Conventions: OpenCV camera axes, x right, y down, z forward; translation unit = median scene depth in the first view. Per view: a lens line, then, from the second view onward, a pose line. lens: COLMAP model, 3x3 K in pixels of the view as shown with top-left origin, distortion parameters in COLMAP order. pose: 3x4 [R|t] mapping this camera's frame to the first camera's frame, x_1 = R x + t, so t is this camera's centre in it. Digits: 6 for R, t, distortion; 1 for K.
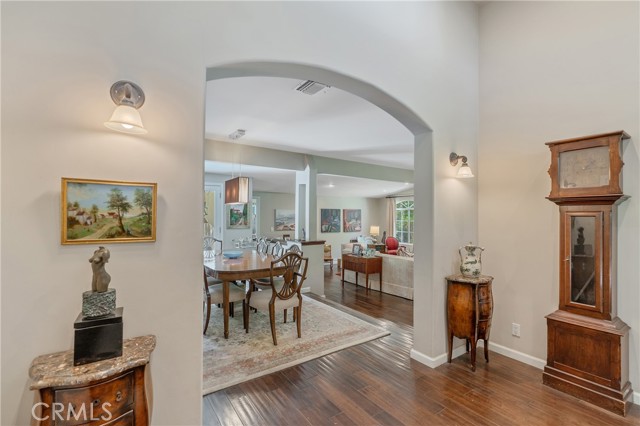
lens RADIAL K [[283.4, 0, 319.3], [0, 283.4, 213.6], [0, 0, 1]] dist [-0.001555, 0.001123]
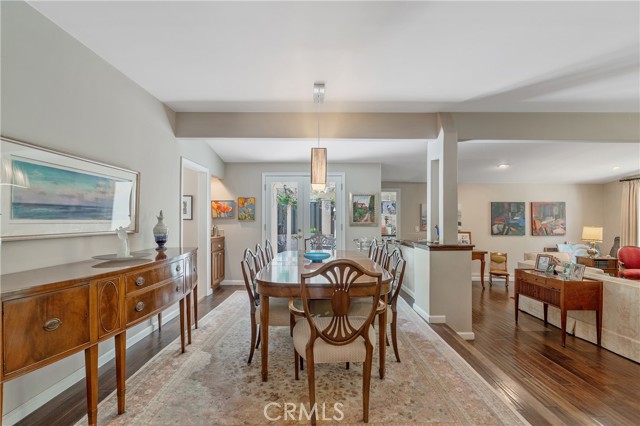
lens RADIAL K [[283.4, 0, 320.2], [0, 283.4, 218.3], [0, 0, 1]] dist [-0.001555, 0.001123]
pose [[0.828565, -0.005494, -0.559865, 0.091958], [0.009201, 0.999950, 0.003804, 0.031234], [0.559817, -0.008303, 0.828575, 0.299878]]
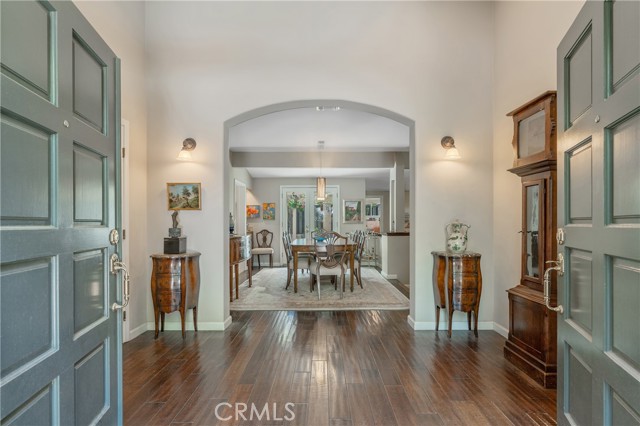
lens RADIAL K [[295.6, 0, 323.4], [0, 295.6, 221.7], [0, 0, 1]] dist [-0.001788, -0.000117]
pose [[0.832267, -0.008247, -0.554314, 0.350370], [0.014074, 0.999881, 0.006254, 0.045301], [0.554197, -0.013006, 0.832284, -0.085774]]
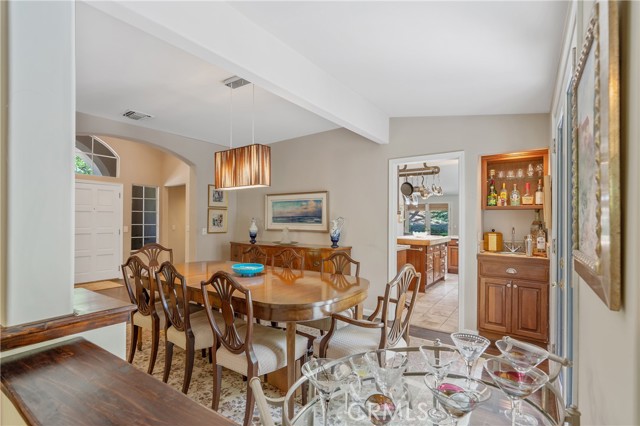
lens RADIAL K [[295.6, 0, 318.8], [0, 295.6, 217.8], [0, 0, 1]] dist [-0.001788, -0.000117]
pose [[-0.937990, -0.012665, -0.346430, -0.183613], [-0.004922, 0.999718, -0.023222, 0.035924], [0.346626, -0.020077, -0.937788, 1.303008]]
